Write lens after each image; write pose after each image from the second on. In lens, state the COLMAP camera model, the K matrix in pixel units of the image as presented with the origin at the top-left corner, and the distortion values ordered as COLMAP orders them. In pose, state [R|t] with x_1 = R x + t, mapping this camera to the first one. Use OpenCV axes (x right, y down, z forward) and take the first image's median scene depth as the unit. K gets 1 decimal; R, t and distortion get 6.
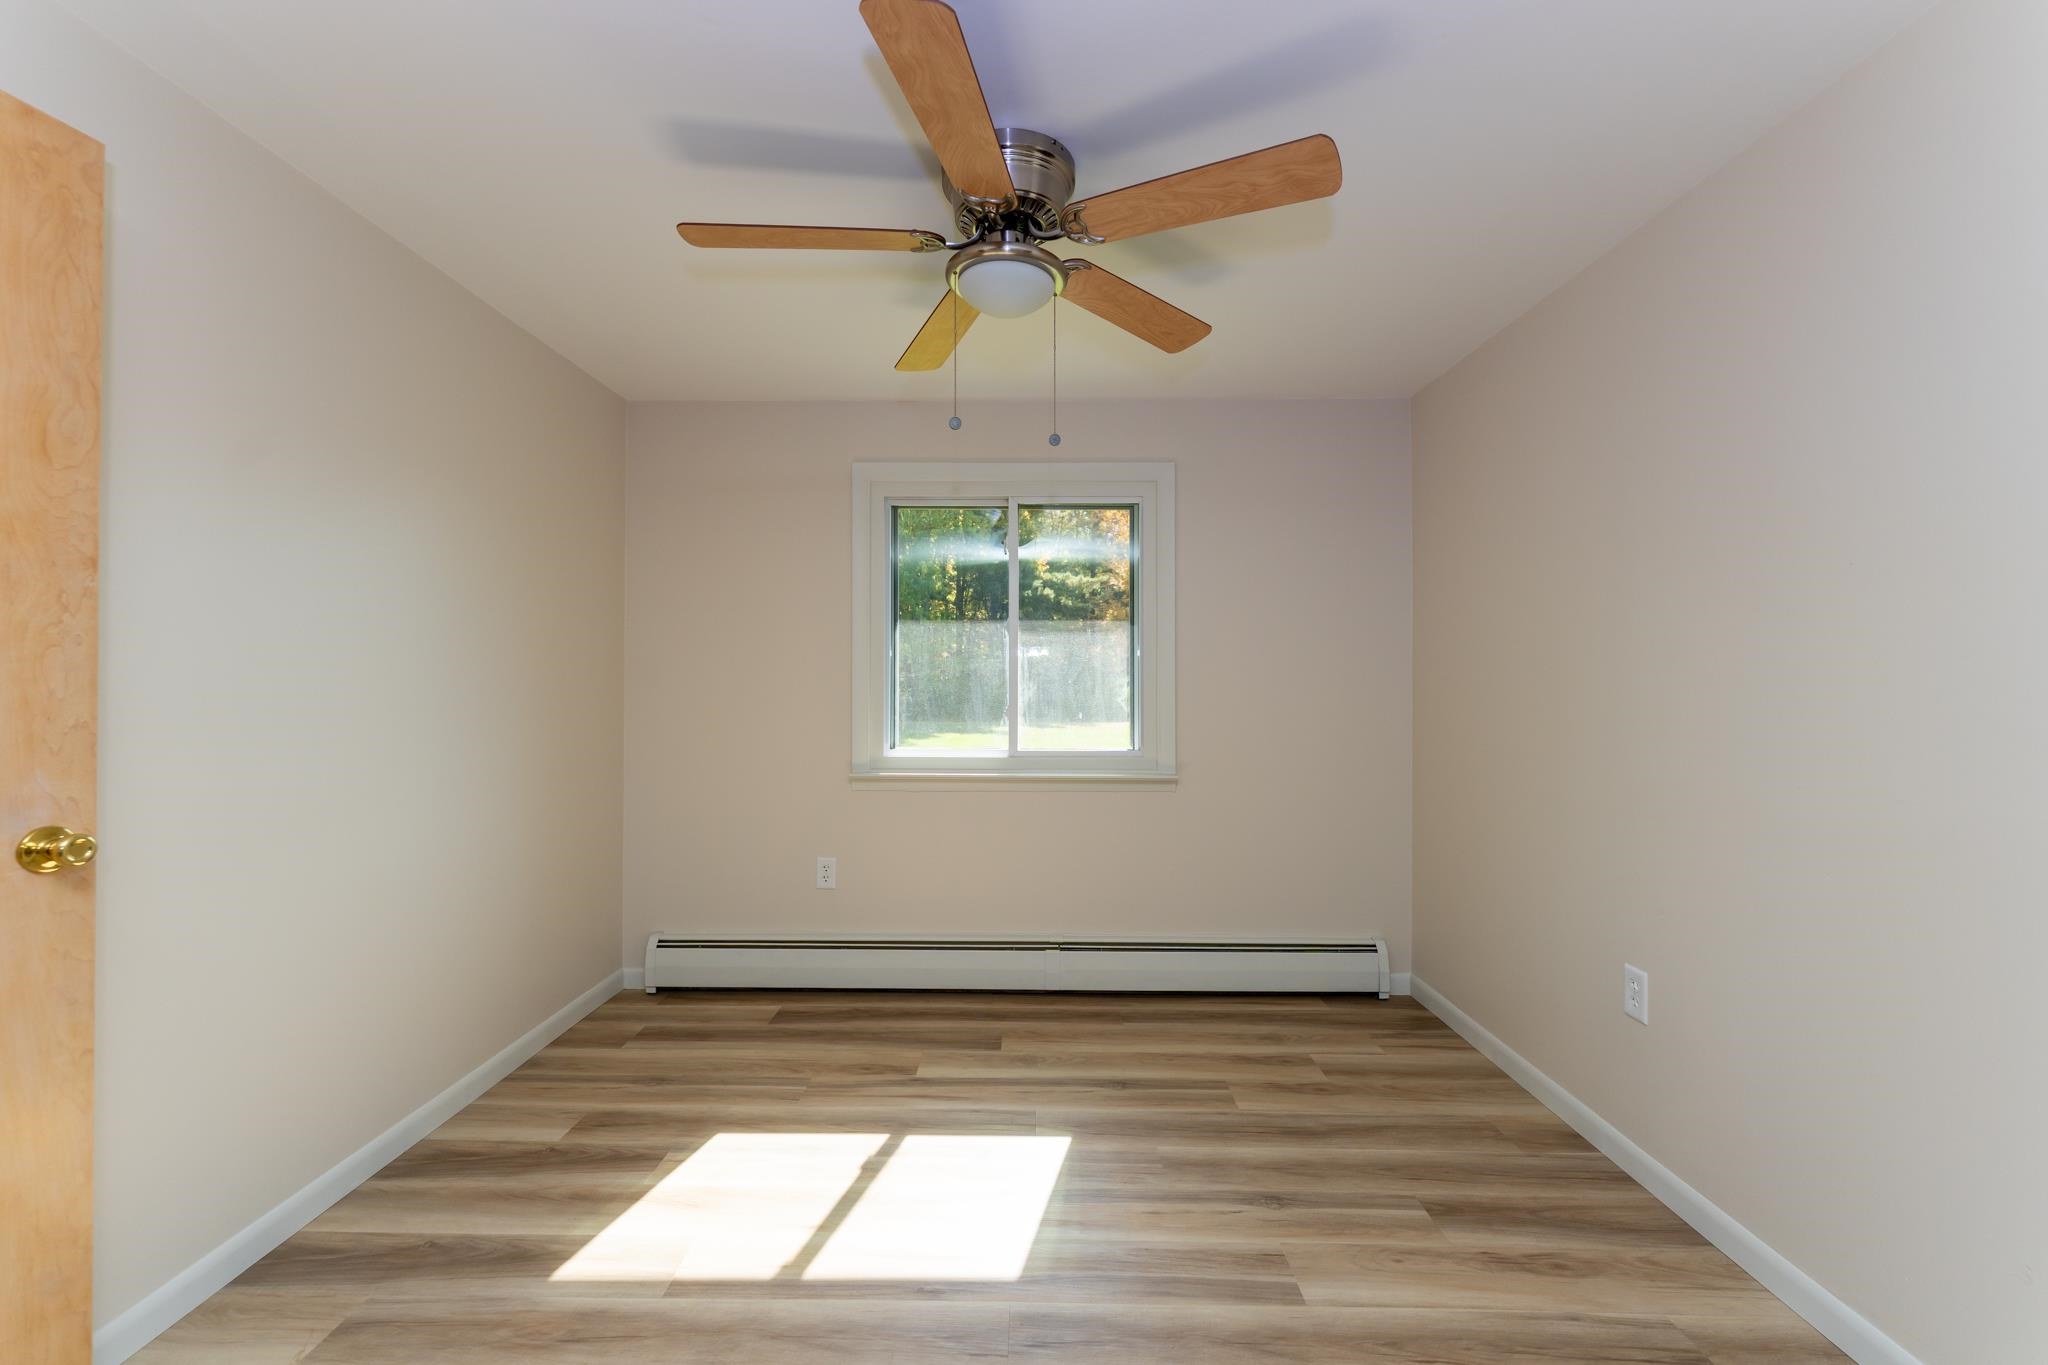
lens RADIAL K [[827.7, 0, 1013.9], [0, 827.7, 681.4], [0, 0, 1]] dist [-0.001337, -0.000190]
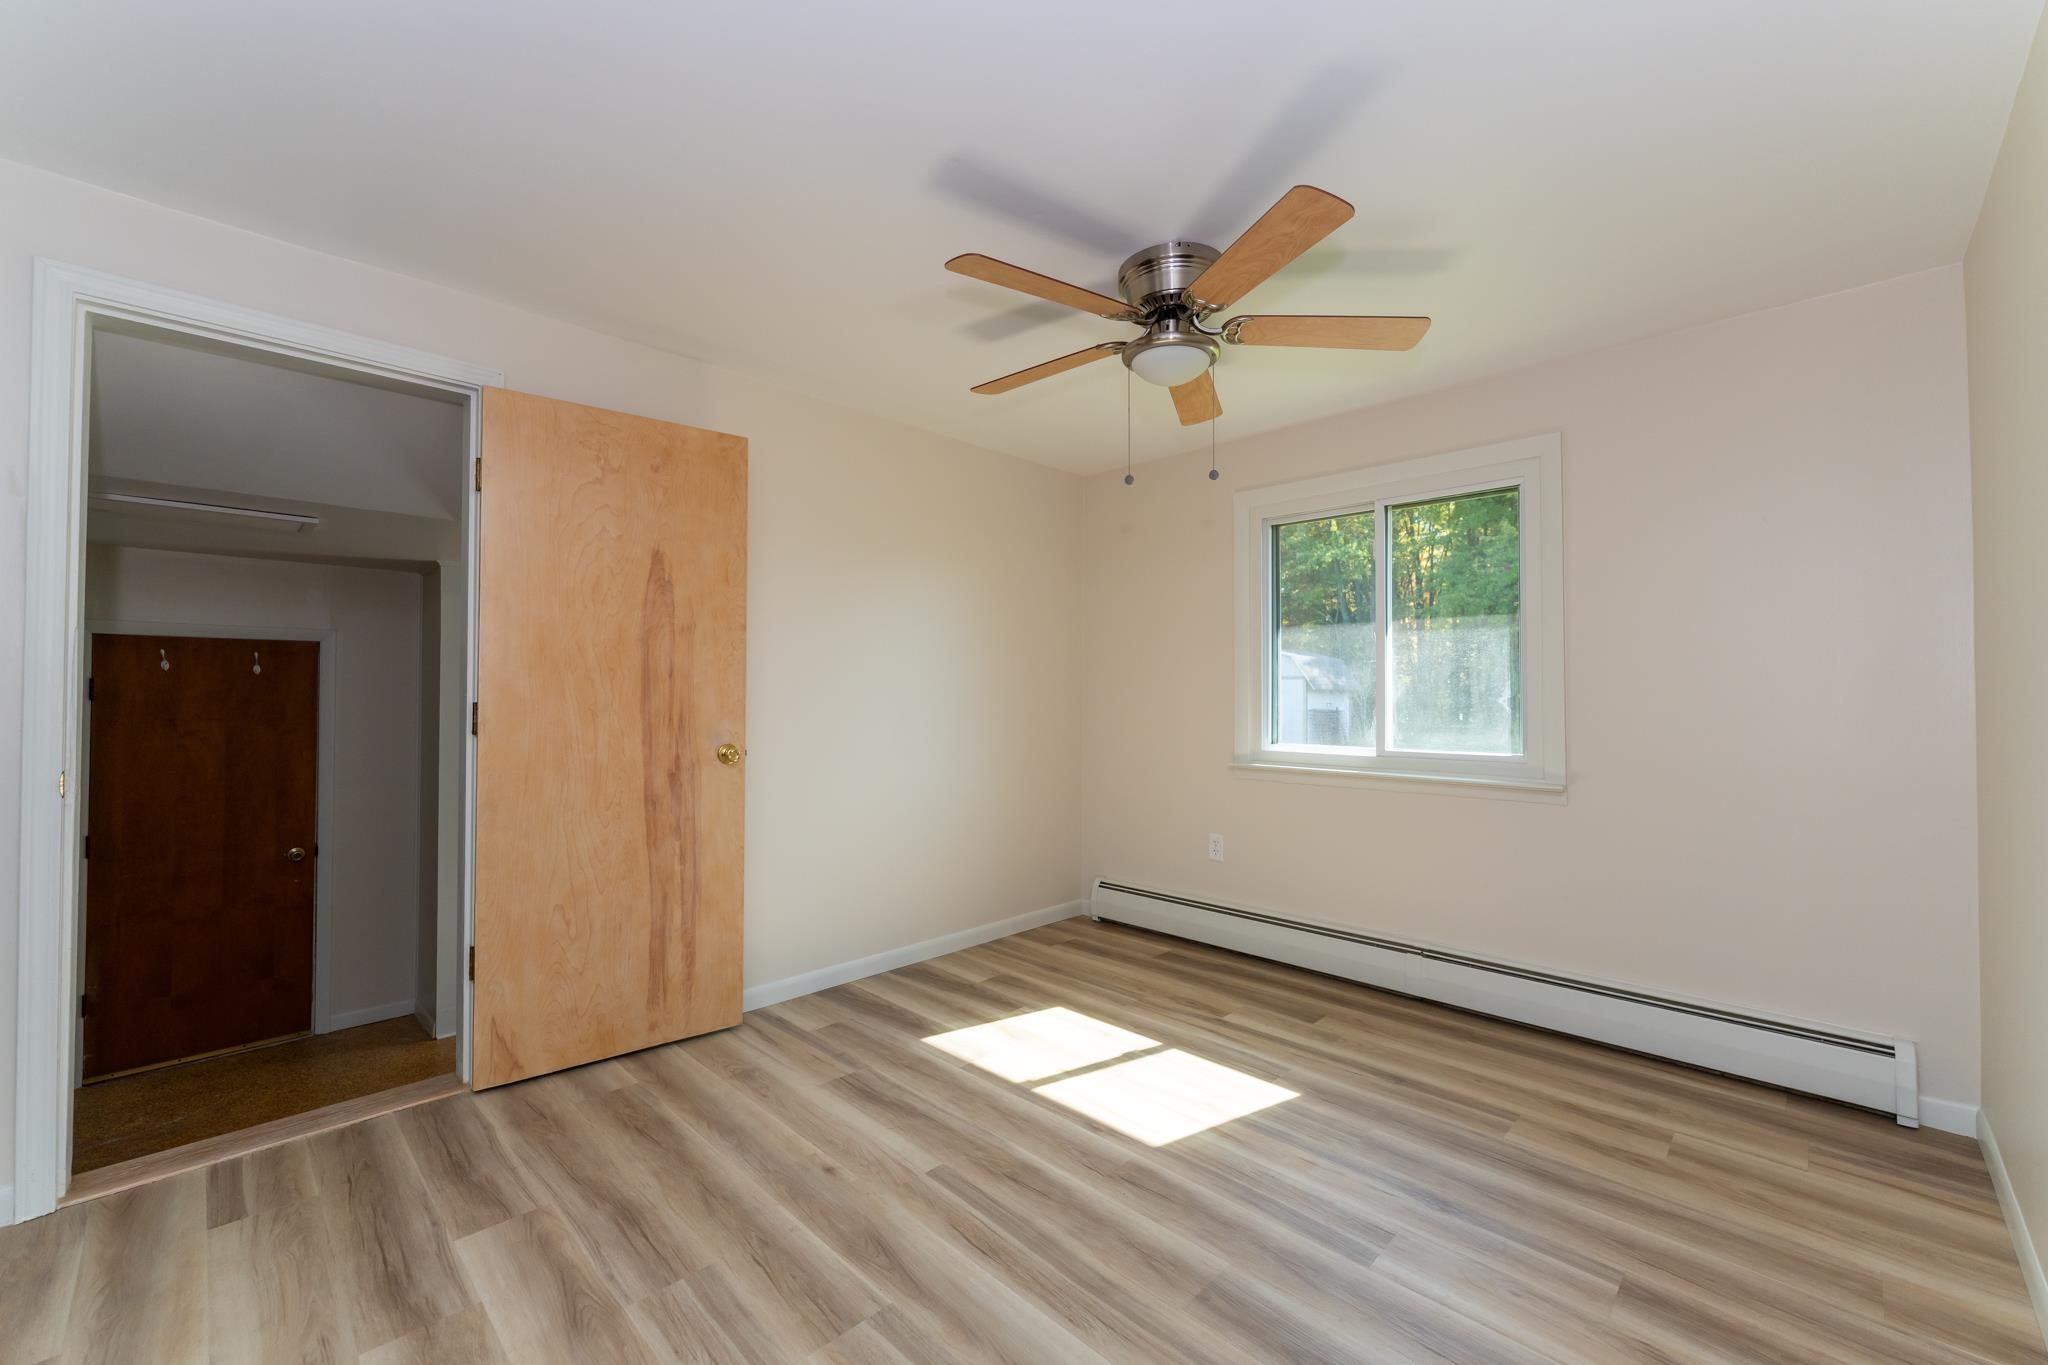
lens RADIAL K [[827.7, 0, 1026.9], [0, 827.7, 686.9], [0, 0, 1]] dist [-0.001337, -0.000190]
pose [[0.720617, -0.005960, -0.693308, 0.504451], [0.000672, 0.999969, -0.007898, 0.017783], [0.693333, 0.005225, 0.720599, -0.037602]]
